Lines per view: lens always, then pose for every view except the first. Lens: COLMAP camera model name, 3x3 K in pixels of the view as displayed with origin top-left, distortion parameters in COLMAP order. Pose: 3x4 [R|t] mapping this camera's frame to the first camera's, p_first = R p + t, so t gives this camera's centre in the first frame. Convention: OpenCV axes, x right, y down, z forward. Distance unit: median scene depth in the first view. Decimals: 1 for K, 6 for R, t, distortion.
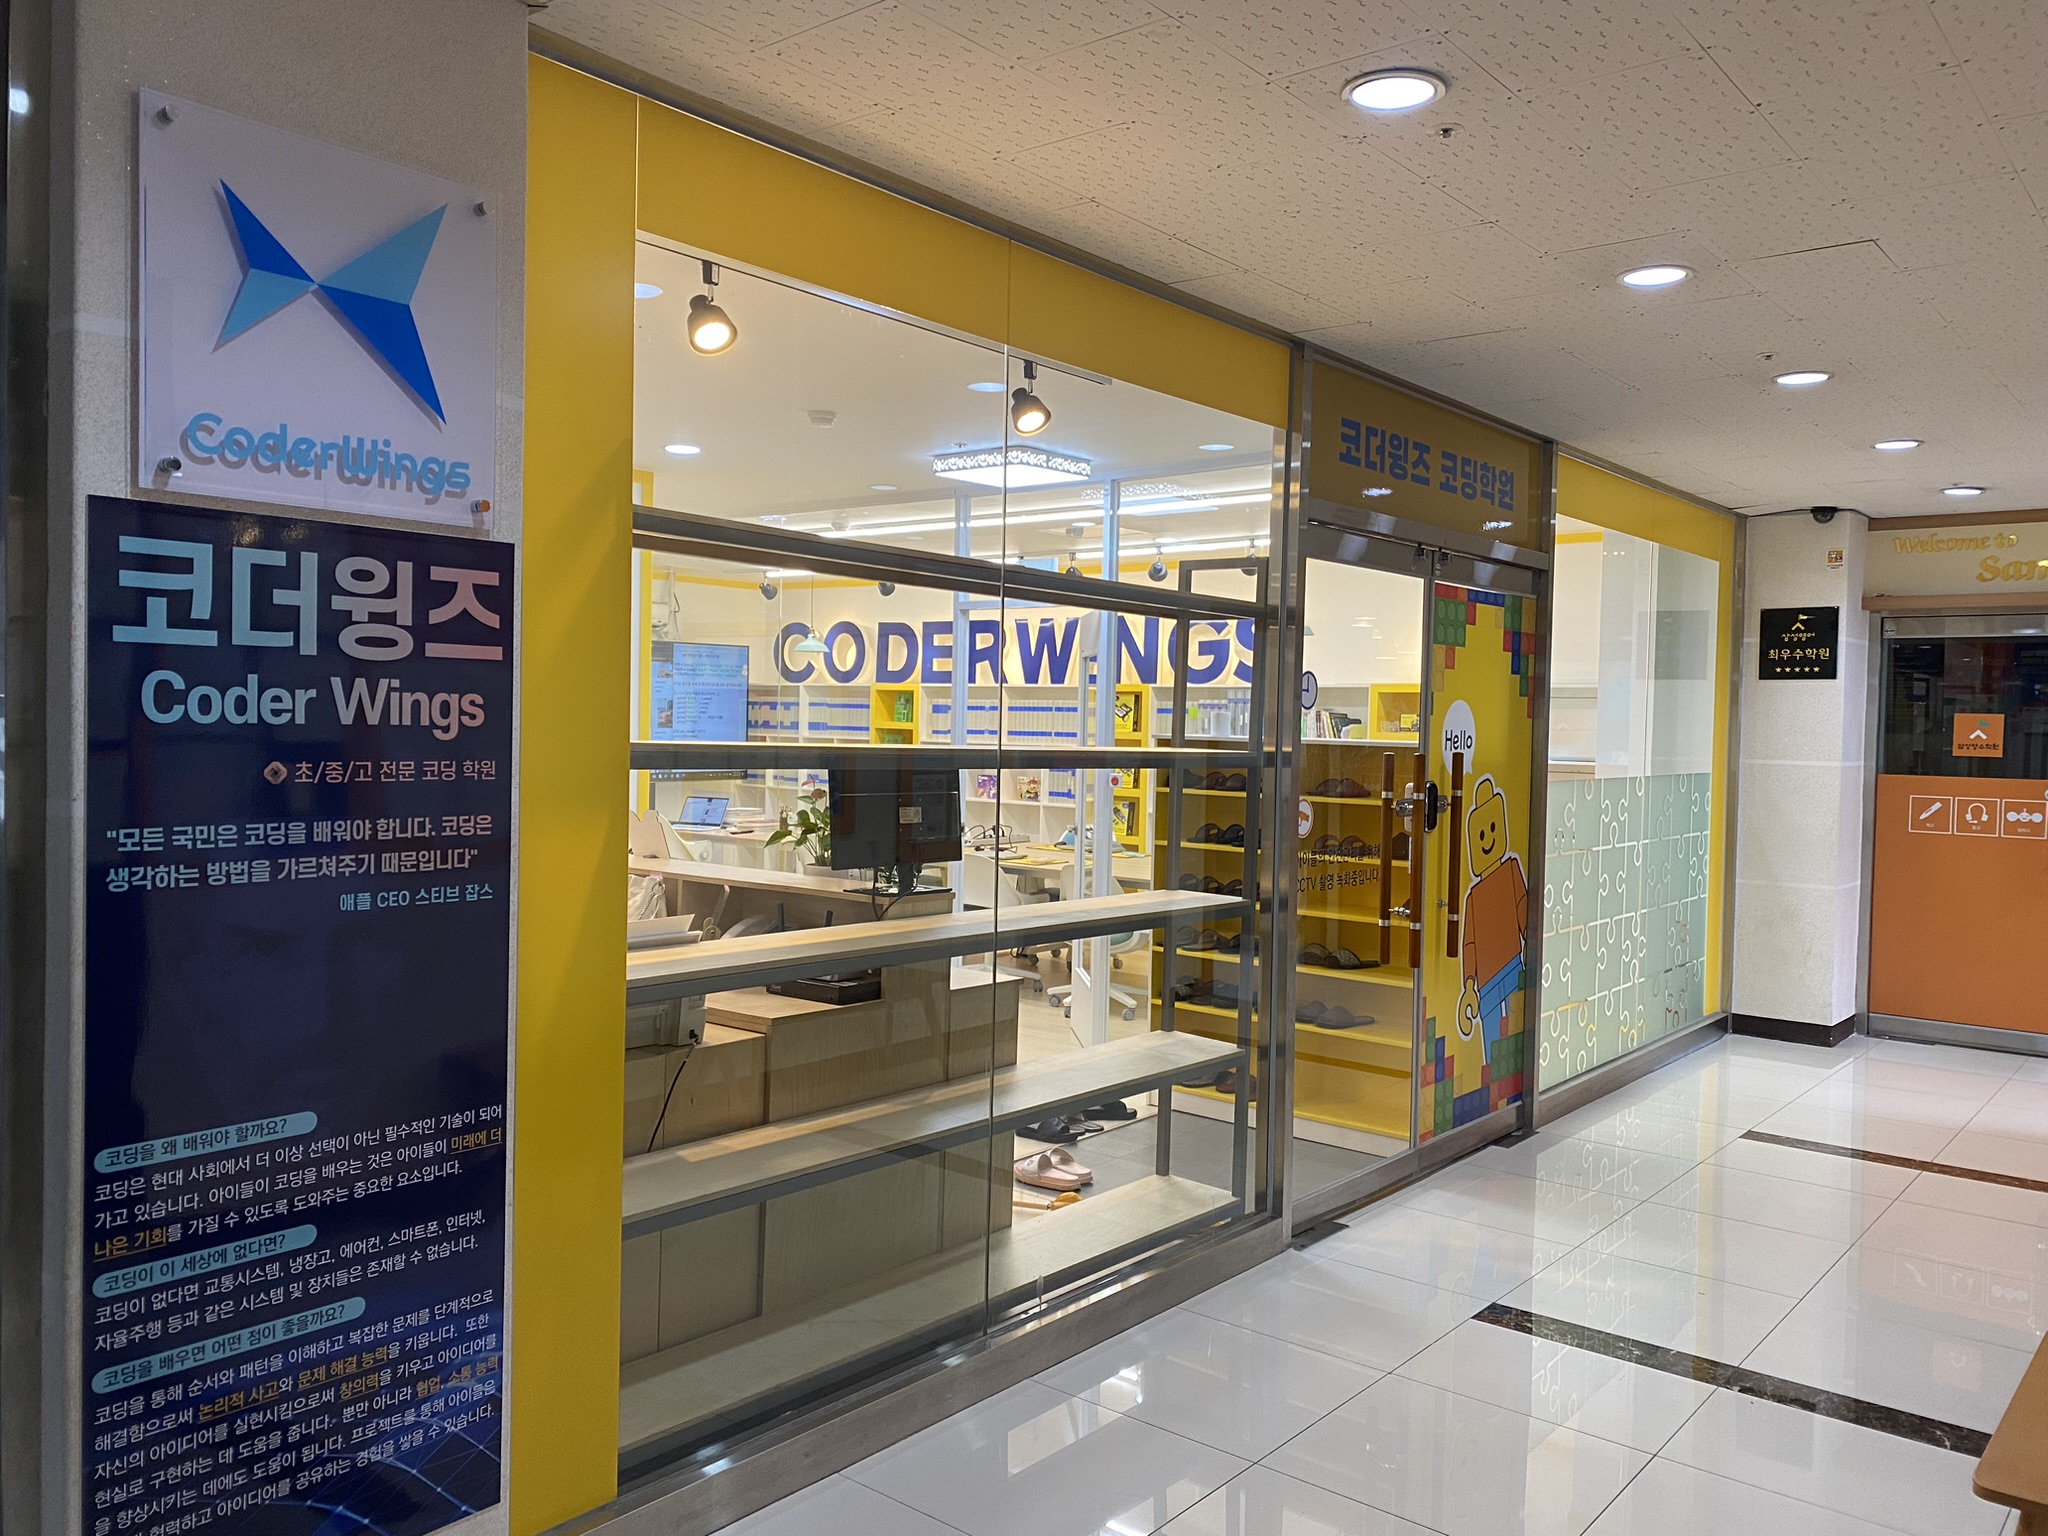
lens RADIAL K [[1556.9, 0, 1024.4], [0, 1556.9, 766.7], [0, 0, 1]] dist [-0.001727, -0.001013]
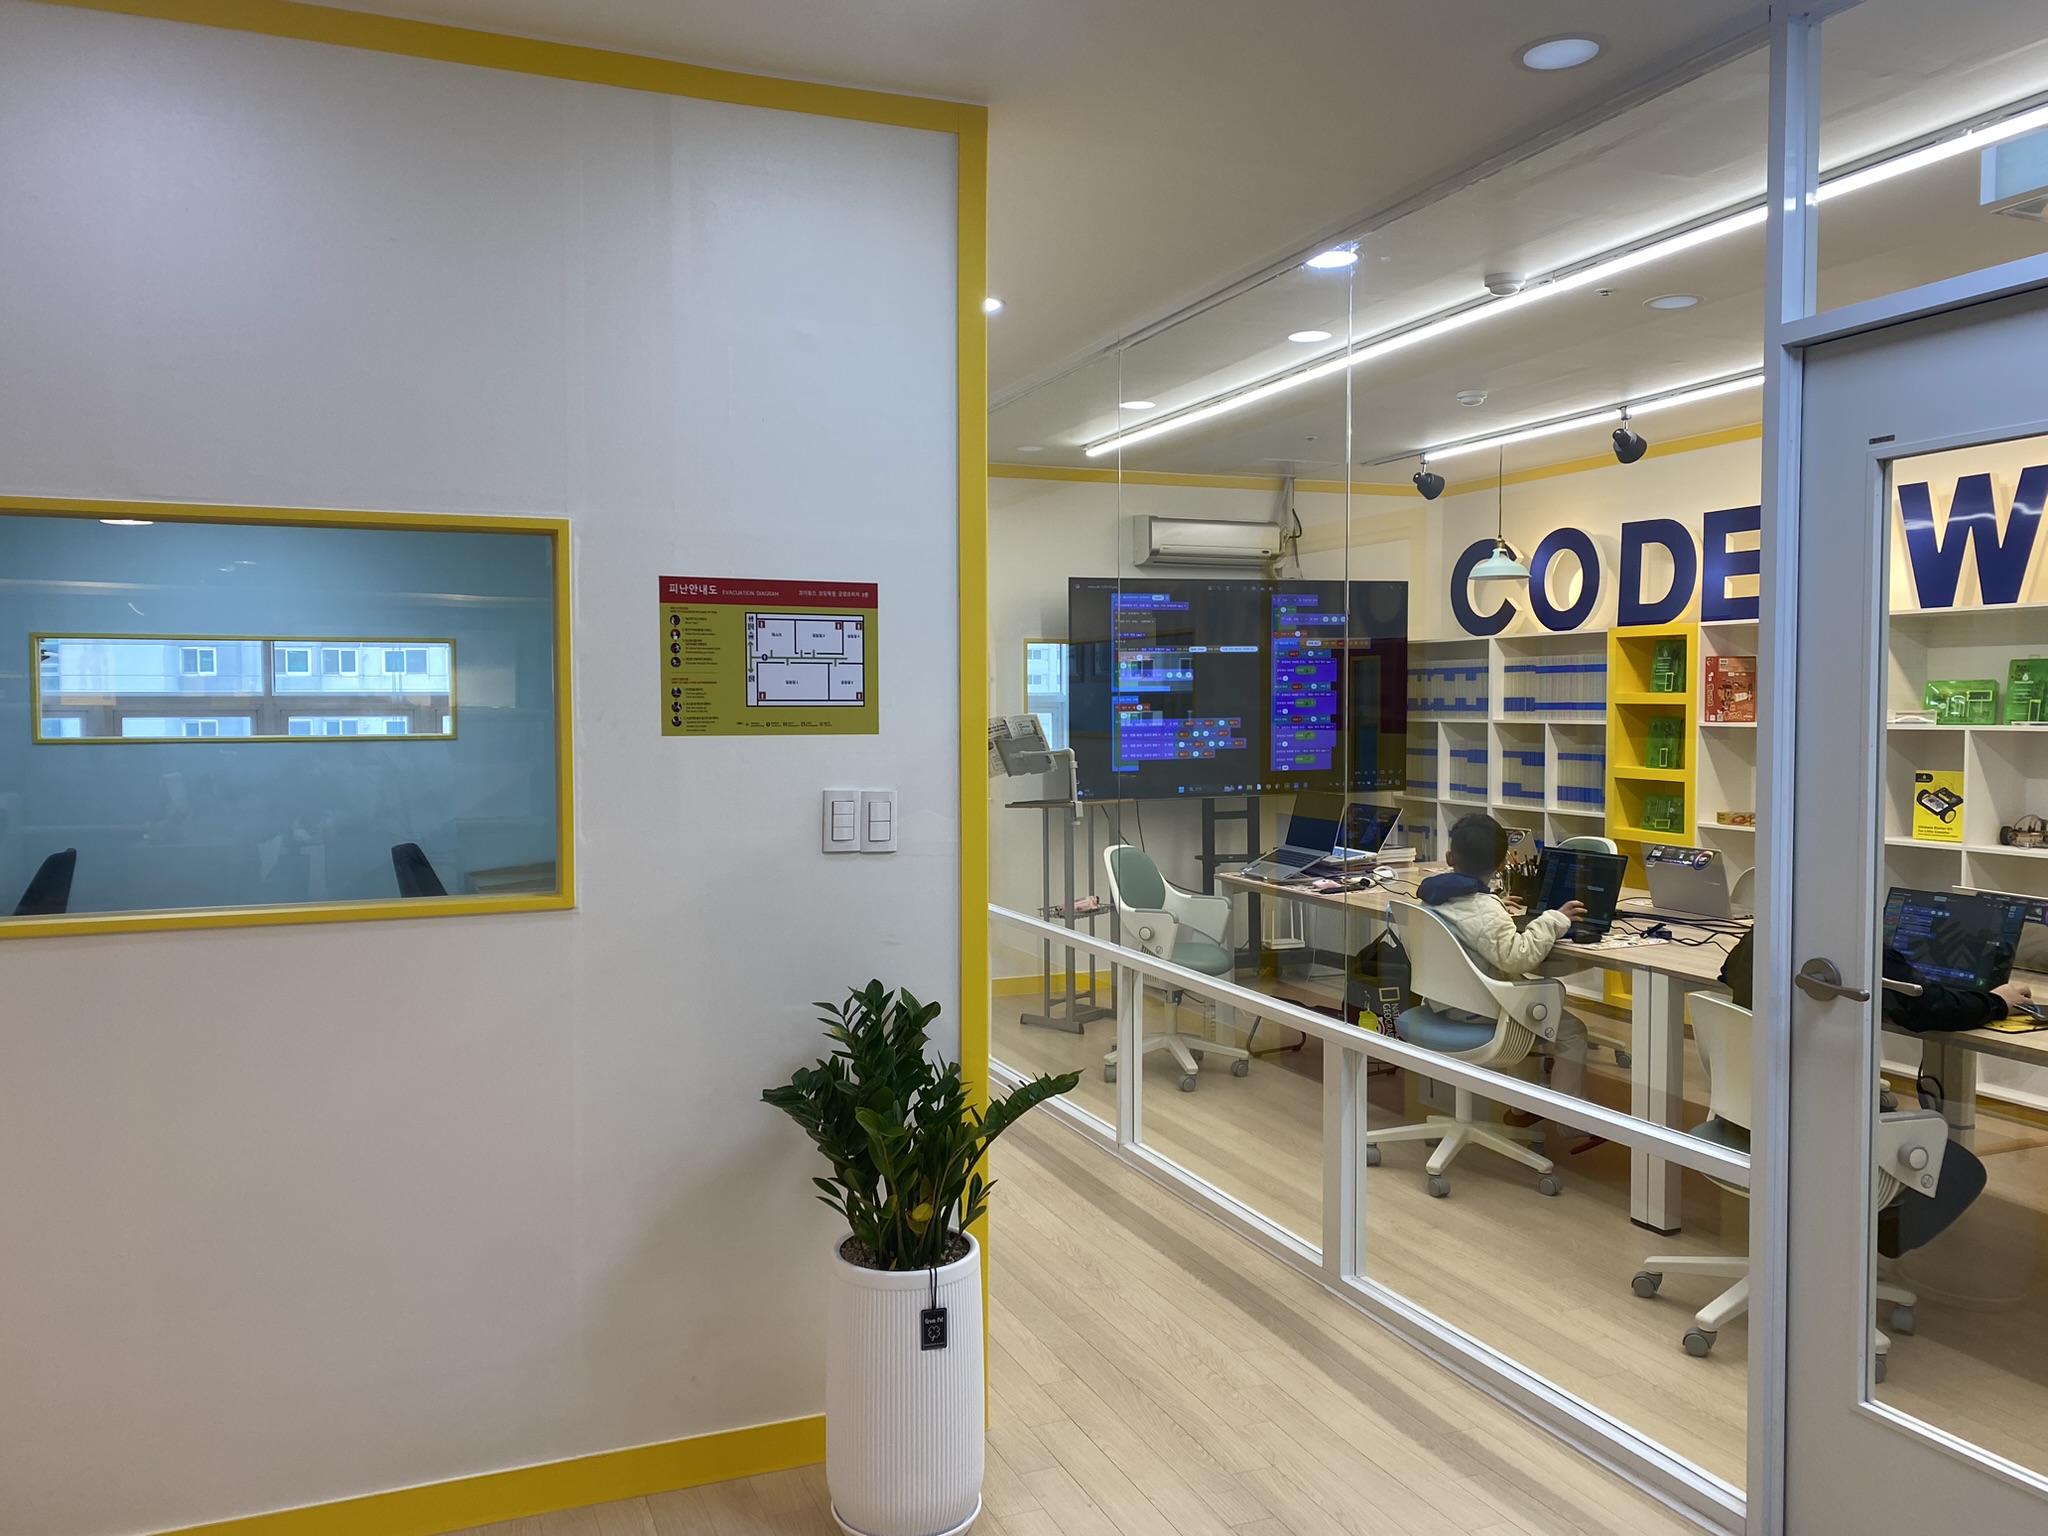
lens RADIAL K [[1556.9, 0, 1025.3], [0, 1556.9, 773.9], [0, 0, 1]] dist [-0.001727, -0.001013]
pose [[0.882129, -0.004252, -0.470989, -0.017066], [0.009788, 0.999909, 0.009306, -0.006640], [0.470906, -0.012819, 0.882090, 0.385233]]
